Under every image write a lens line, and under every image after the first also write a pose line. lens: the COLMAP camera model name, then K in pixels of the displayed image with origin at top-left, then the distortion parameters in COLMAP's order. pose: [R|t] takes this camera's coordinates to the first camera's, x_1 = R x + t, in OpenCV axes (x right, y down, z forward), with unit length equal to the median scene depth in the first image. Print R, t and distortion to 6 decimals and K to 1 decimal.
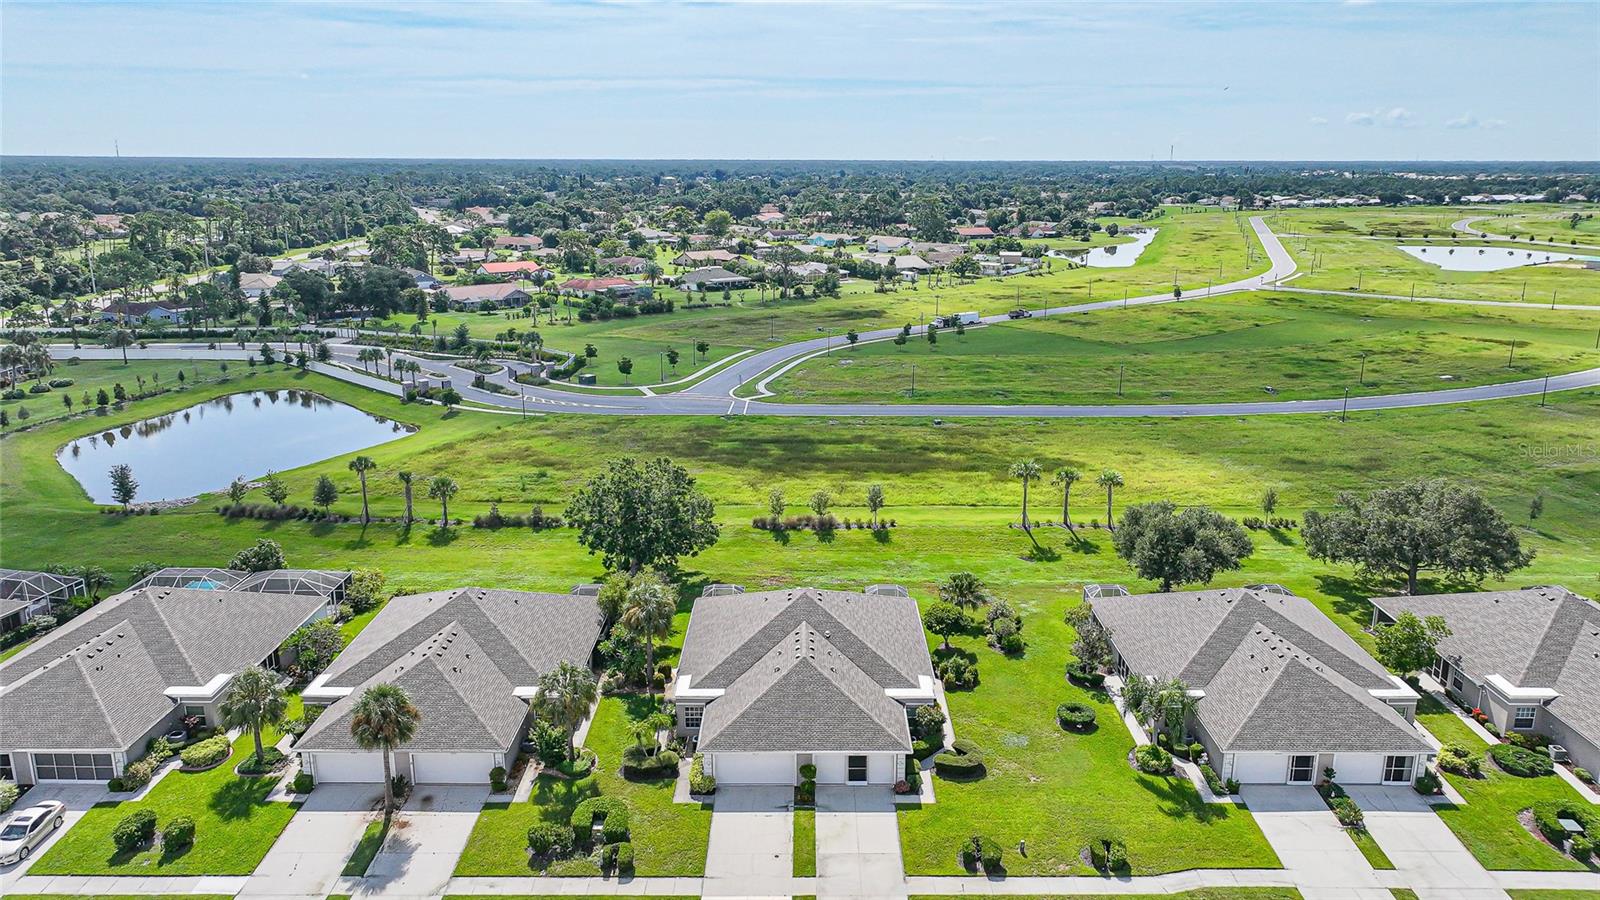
lens RADIAL K [[1099.4, 0, 800.0], [0, 1099.4, 450.0], [0, 0, 1]] dist [-0.000735, 0.000796]
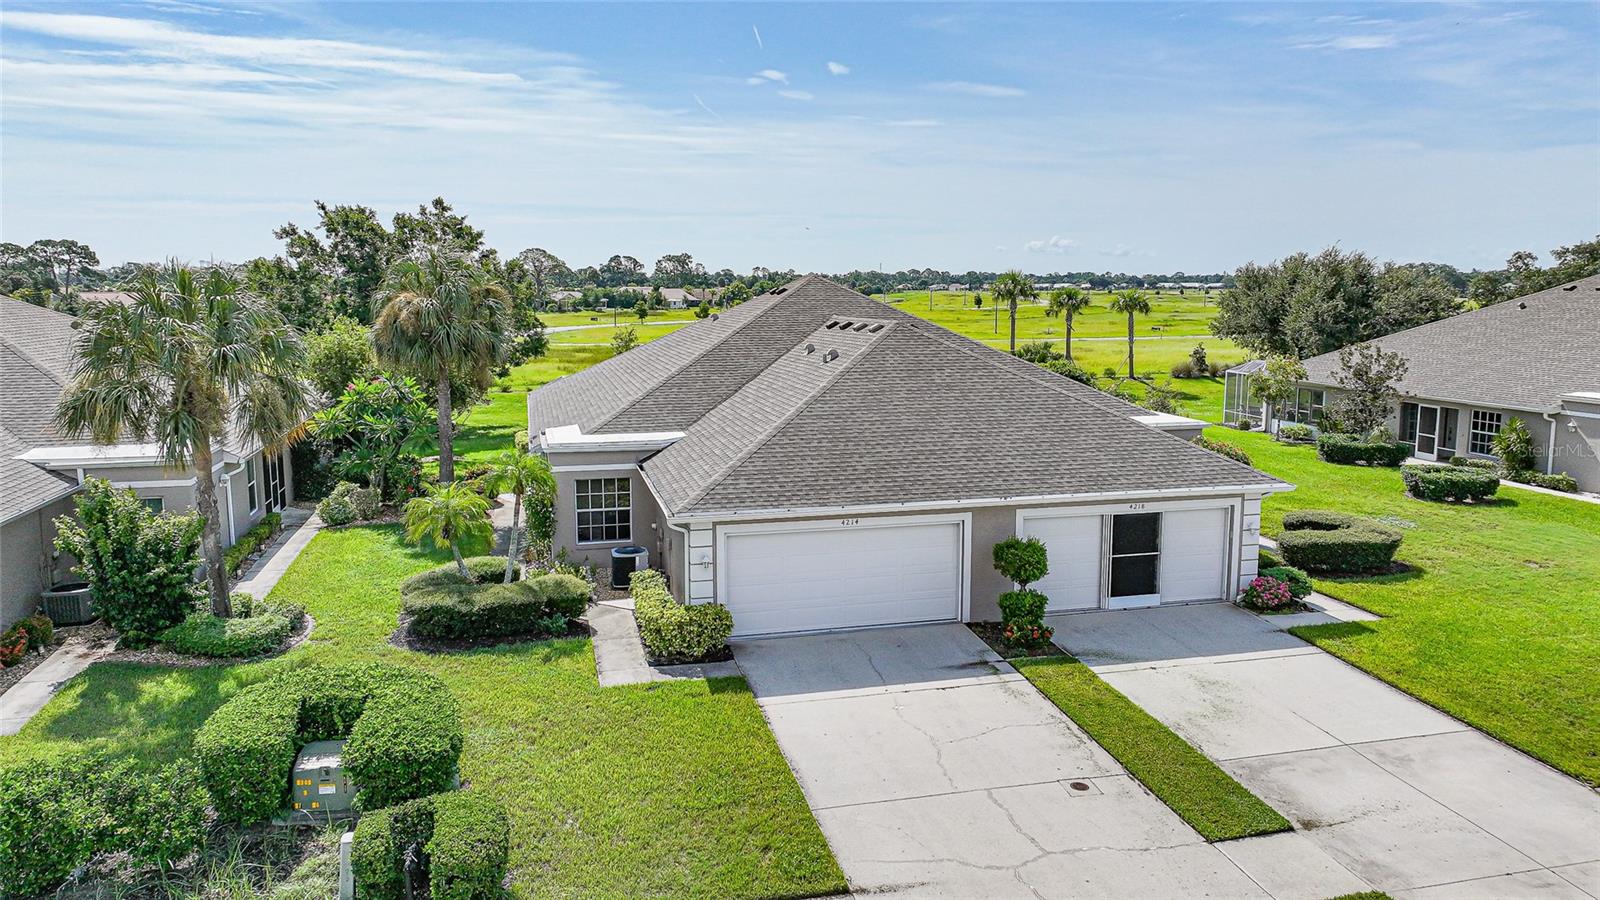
lens RADIAL K [[1099.4, 0, 800.0], [0, 1099.4, 450.0], [0, 0, 1]] dist [-0.000735, 0.000796]
pose [[0.969206, -0.032904, 0.244041, -0.131563], [0.058876, 0.993253, -0.099906, 0.287371], [-0.239108, 0.111197, 0.964605, 0.696534]]
